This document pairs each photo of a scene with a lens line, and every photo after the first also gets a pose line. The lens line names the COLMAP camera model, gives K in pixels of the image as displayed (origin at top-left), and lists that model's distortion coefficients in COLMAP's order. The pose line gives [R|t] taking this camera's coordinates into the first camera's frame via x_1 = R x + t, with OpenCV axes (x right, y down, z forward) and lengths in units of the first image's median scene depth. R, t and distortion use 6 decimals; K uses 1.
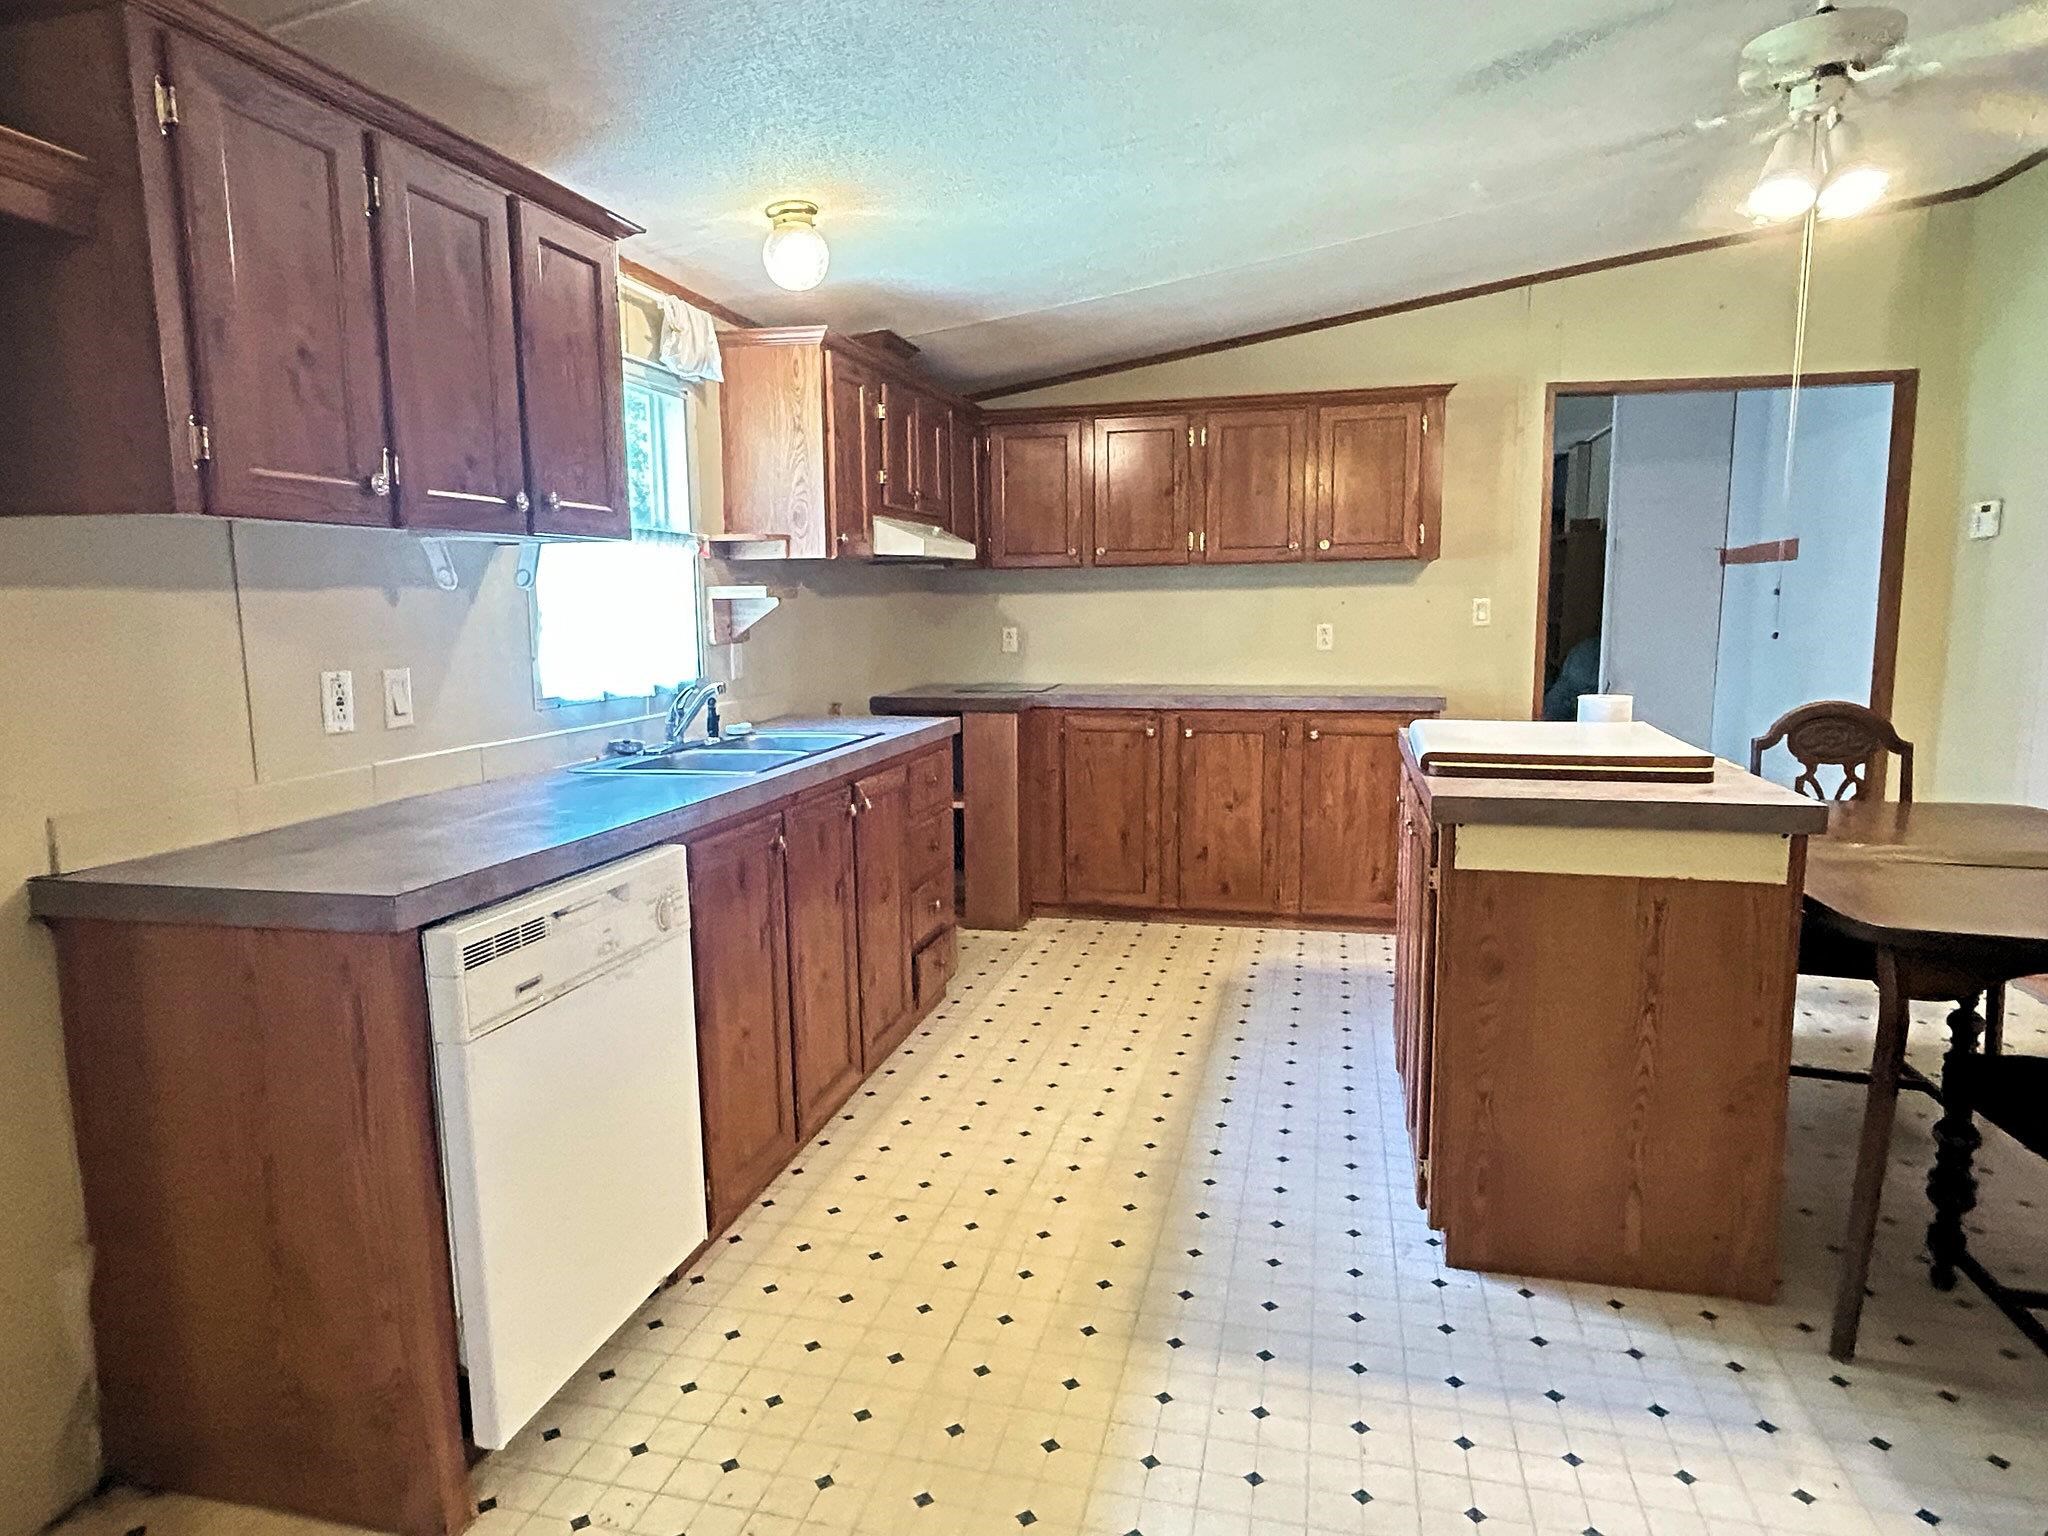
lens RADIAL K [[1224.7, 0, 1024.0], [0, 1224.7, 768.0], [0, 0, 1]] dist [-0.000164, -0.001807]
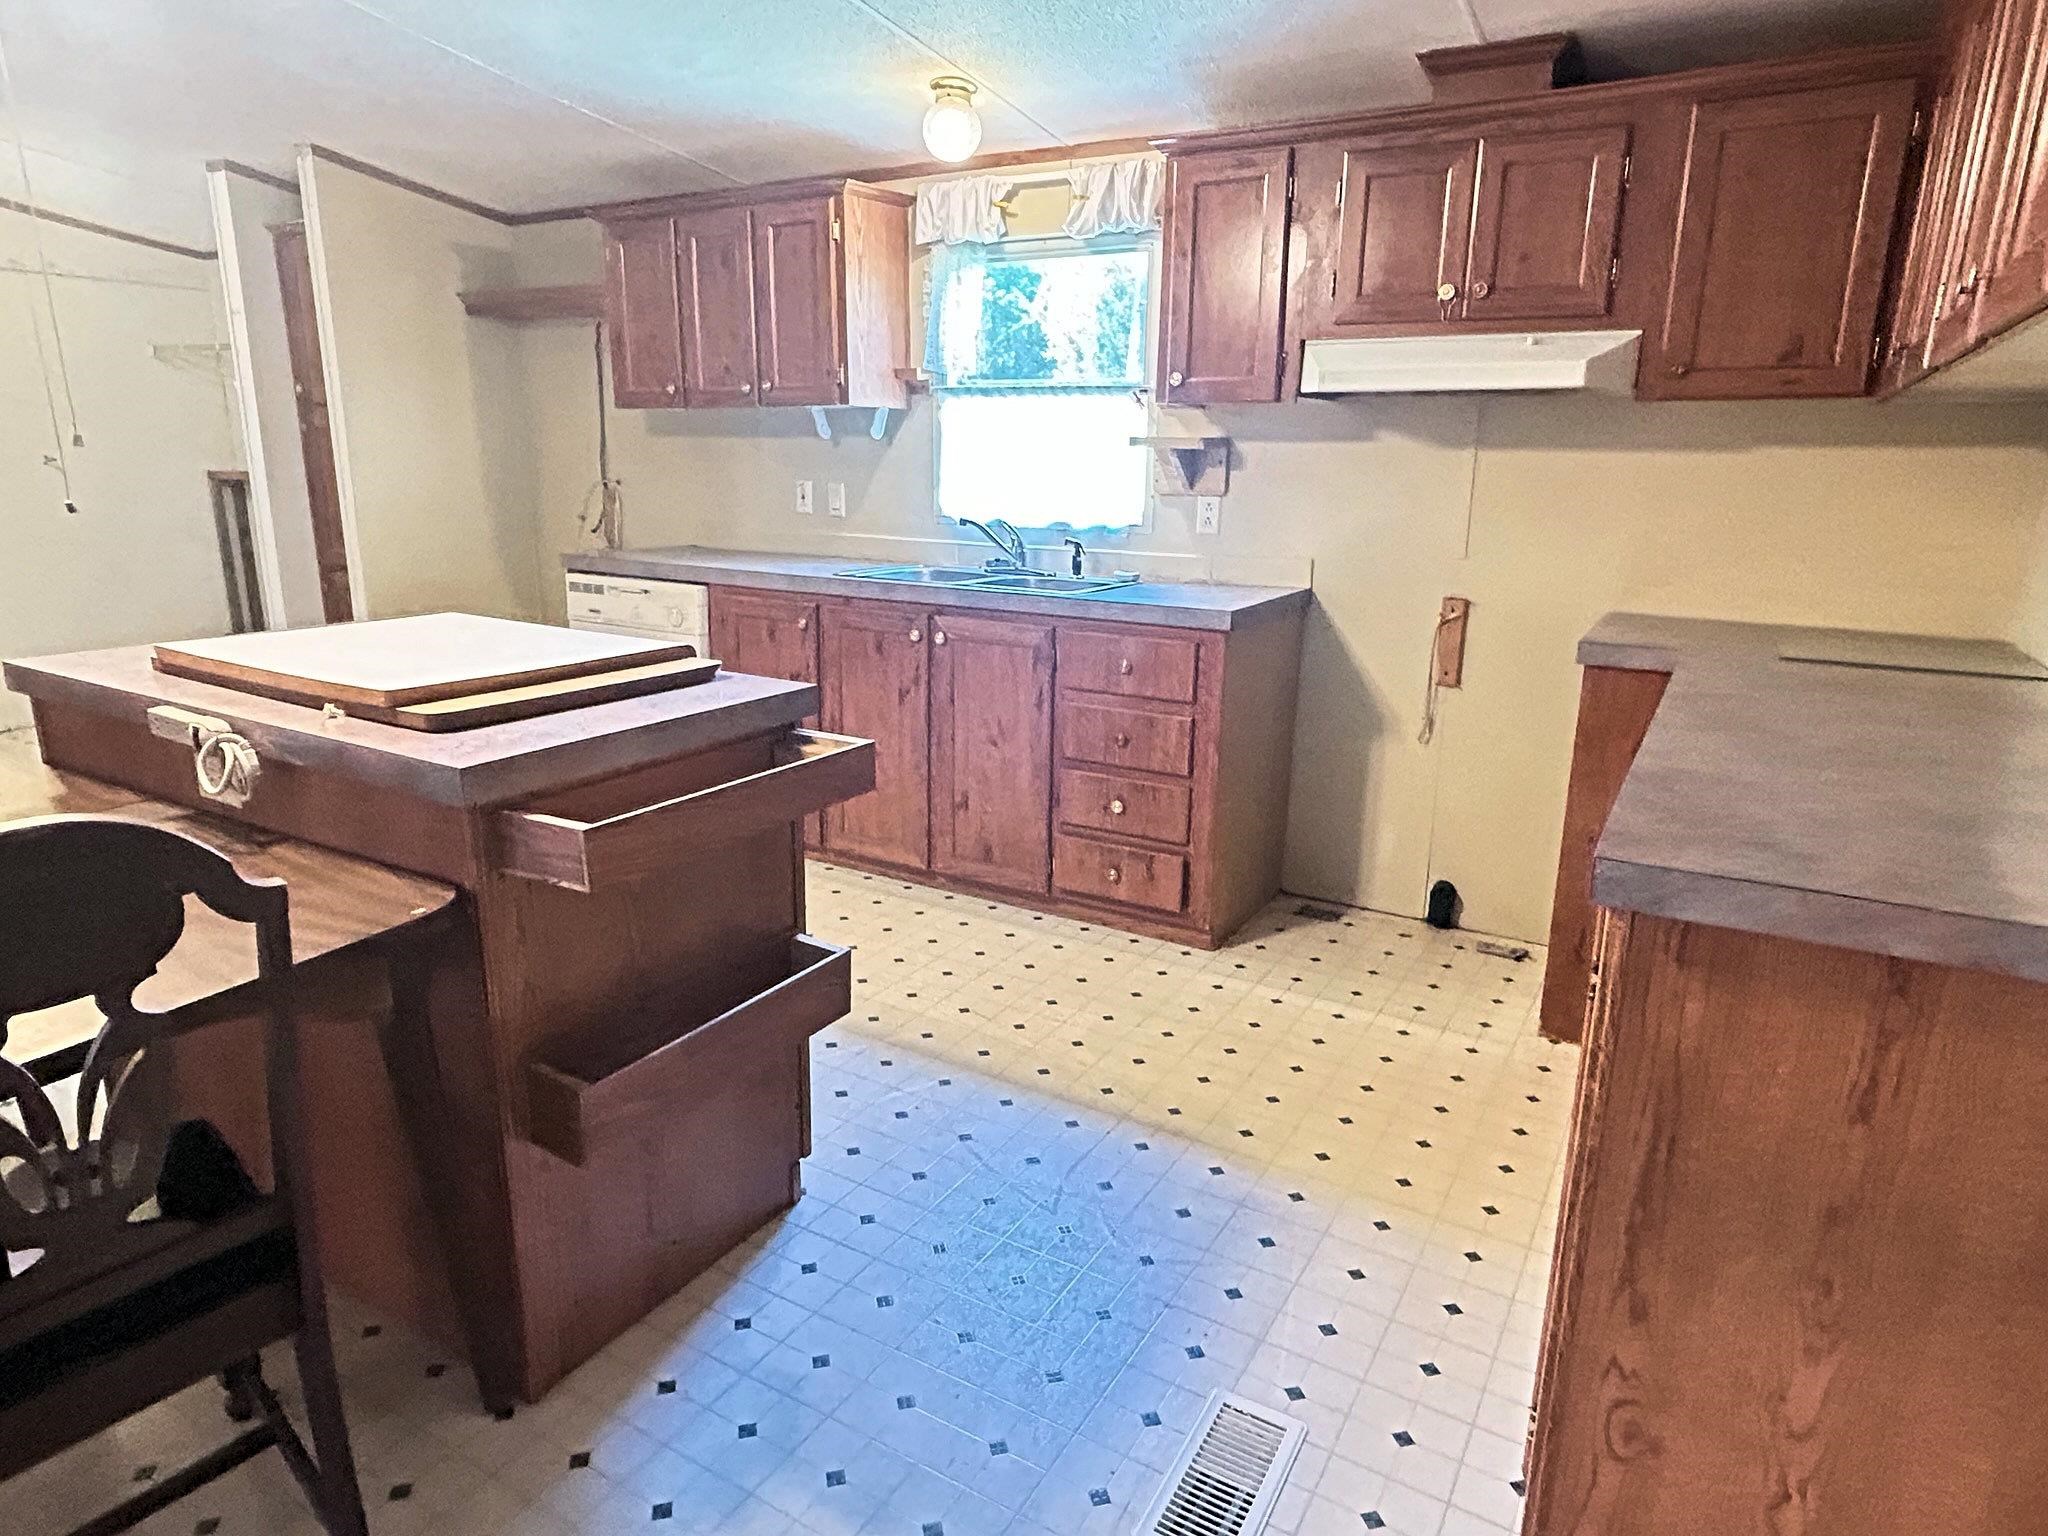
lens RADIAL K [[1224.7, 0, 1024.0], [0, 1224.7, 768.0], [0, 0, 1]] dist [-0.000164, -0.001807]
pose [[-0.290192, 0.237939, -0.926916, 1.088173], [-0.142403, 0.947076, 0.287696, -0.222988], [0.946314, 0.215483, -0.240950, 1.652609]]
